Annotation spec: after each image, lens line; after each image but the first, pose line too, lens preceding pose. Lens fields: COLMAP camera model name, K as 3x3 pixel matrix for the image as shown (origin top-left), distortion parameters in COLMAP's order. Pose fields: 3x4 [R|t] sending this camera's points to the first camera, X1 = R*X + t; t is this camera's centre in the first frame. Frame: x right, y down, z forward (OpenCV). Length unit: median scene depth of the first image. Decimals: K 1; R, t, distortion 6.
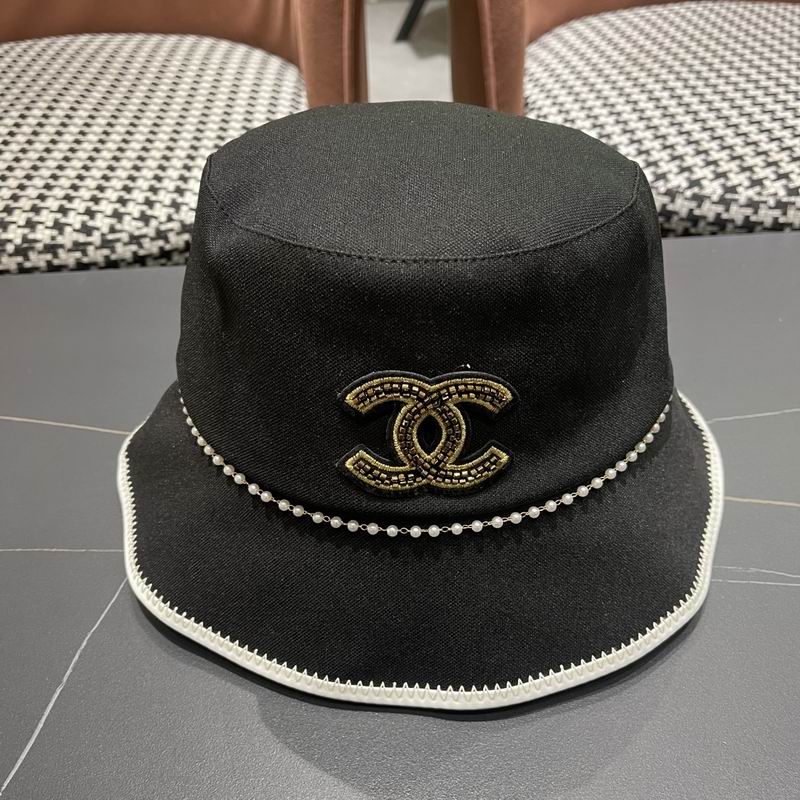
lens RADIAL K [[837.3, 0, 401.0], [0, 837.3, 411.6], [0, 0, 1]] dist [0.014528, 0.000000]
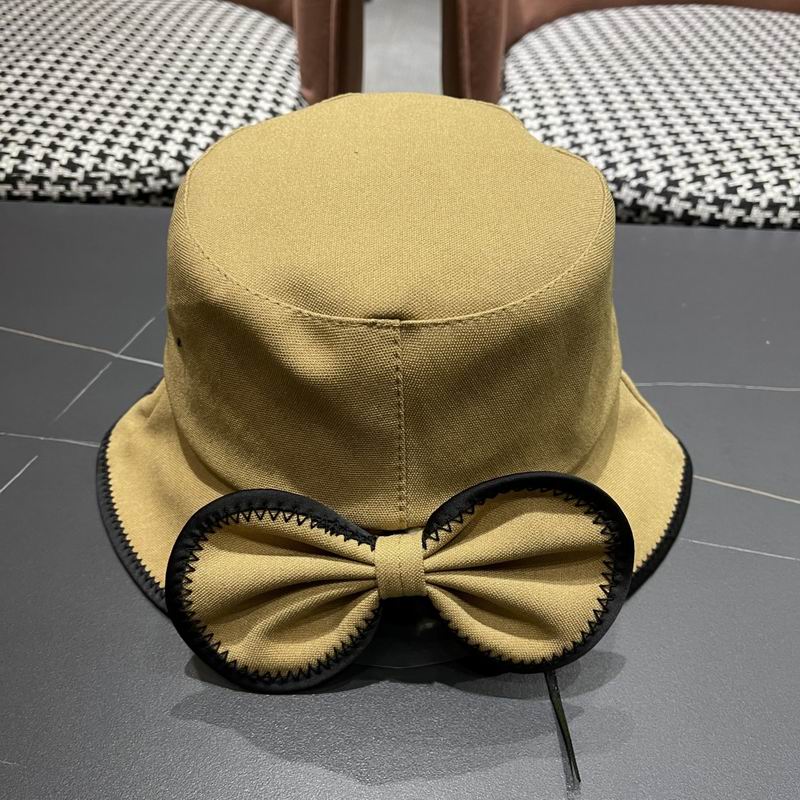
lens RADIAL K [[837.3, 0, 397.3], [0, 837.3, 418.2], [0, 0, 1]] dist [0.014528, 0.000000]
pose [[0.992794, 0.105781, -0.056308, 0.138693], [-0.104695, 0.994263, 0.021898, 0.040333], [0.058301, -0.015845, 0.998173, -0.070199]]
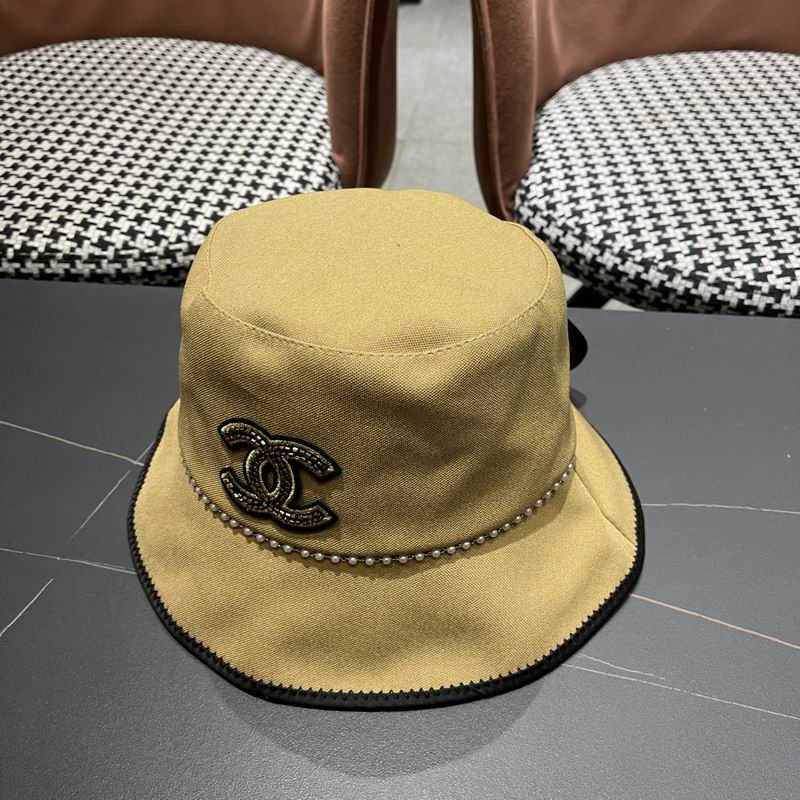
lens RADIAL K [[837.3, 0, 413.1], [0, 837.3, 409.2], [0, 0, 1]] dist [0.014528, 0.000000]
pose [[0.988109, 0.119128, -0.097211, 0.161071], [-0.115358, 0.992369, 0.043546, -0.093915], [0.101656, -0.031814, 0.994311, -0.066766]]
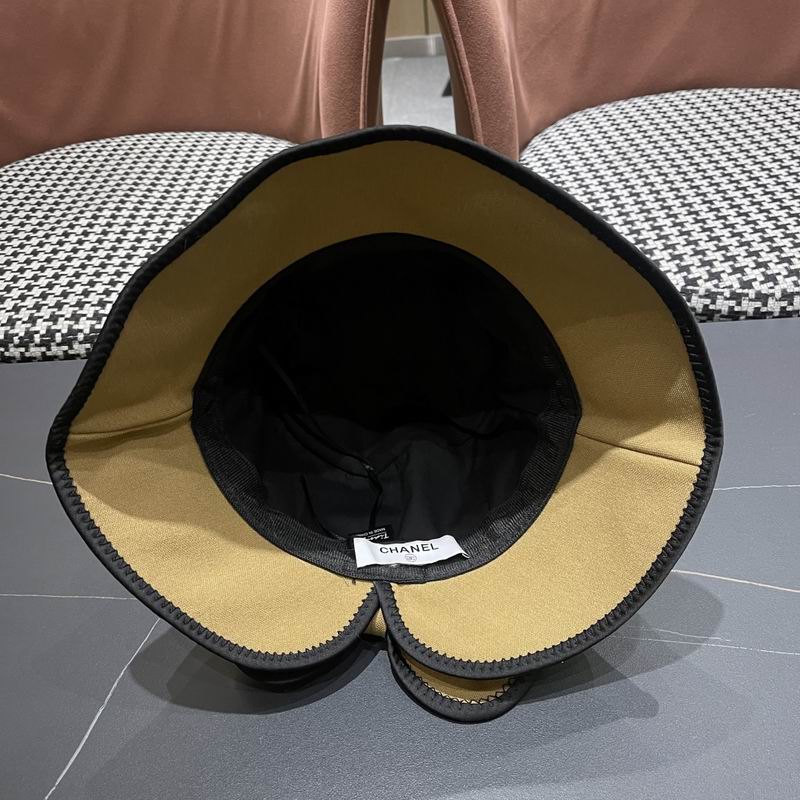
lens RADIAL K [[837.3, 0, 395.7], [0, 837.3, 399.0], [0, 0, 1]] dist [0.014528, 0.000000]
pose [[0.996280, 0.003230, -0.086115, 0.090378], [-0.006493, 0.999270, -0.037642, -0.059638], [0.085931, 0.038061, 0.995574, -0.159400]]
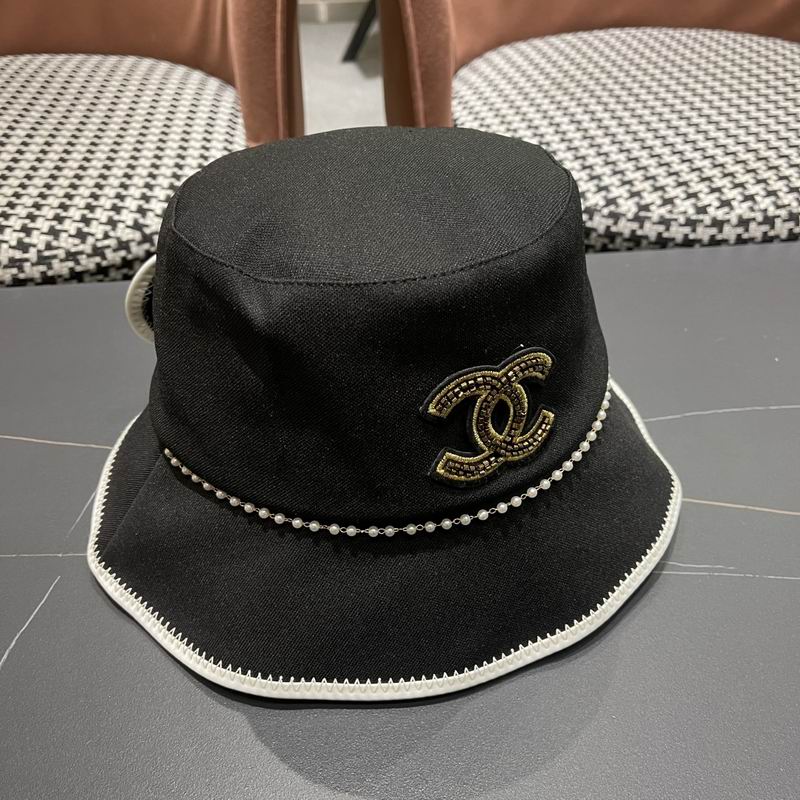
lens RADIAL K [[837.3, 0, 399.2], [0, 837.3, 415.2], [0, 0, 1]] dist [0.014528, 0.000000]
pose [[0.998804, -0.011600, 0.047505, 0.030497], [0.012288, 0.999823, -0.014219, 0.008189], [-0.047332, 0.014786, 0.998770, -0.037101]]
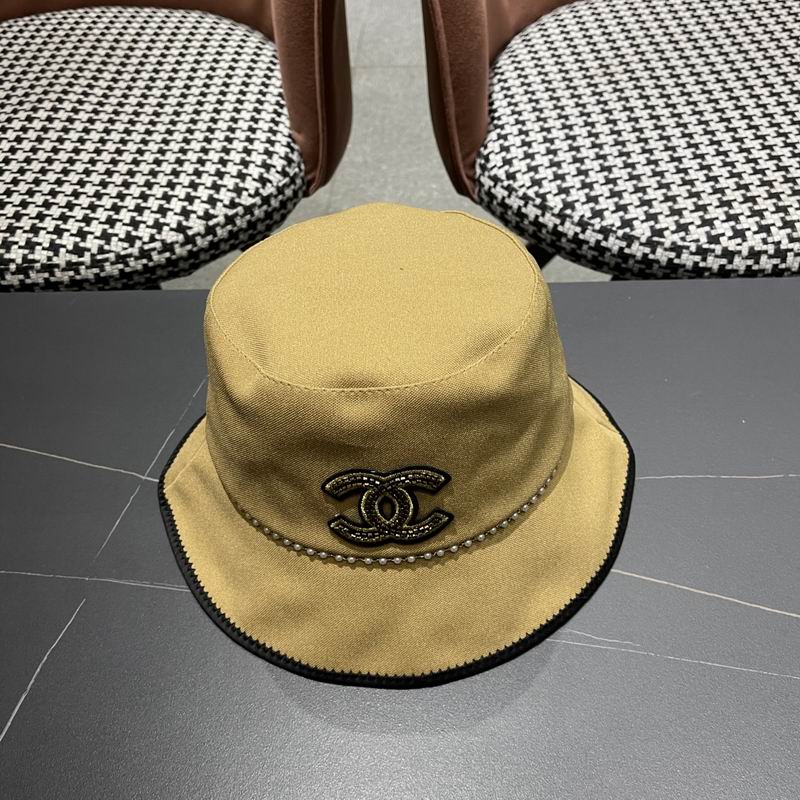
lens RADIAL K [[837.3, 0, 409.5], [0, 837.3, 405.8], [0, 0, 1]] dist [0.014528, 0.000000]
pose [[0.997163, 0.046688, -0.059045, 0.145760], [-0.037203, 0.987586, 0.152608, -0.194985], [0.065437, -0.149979, 0.986521, -0.120190]]
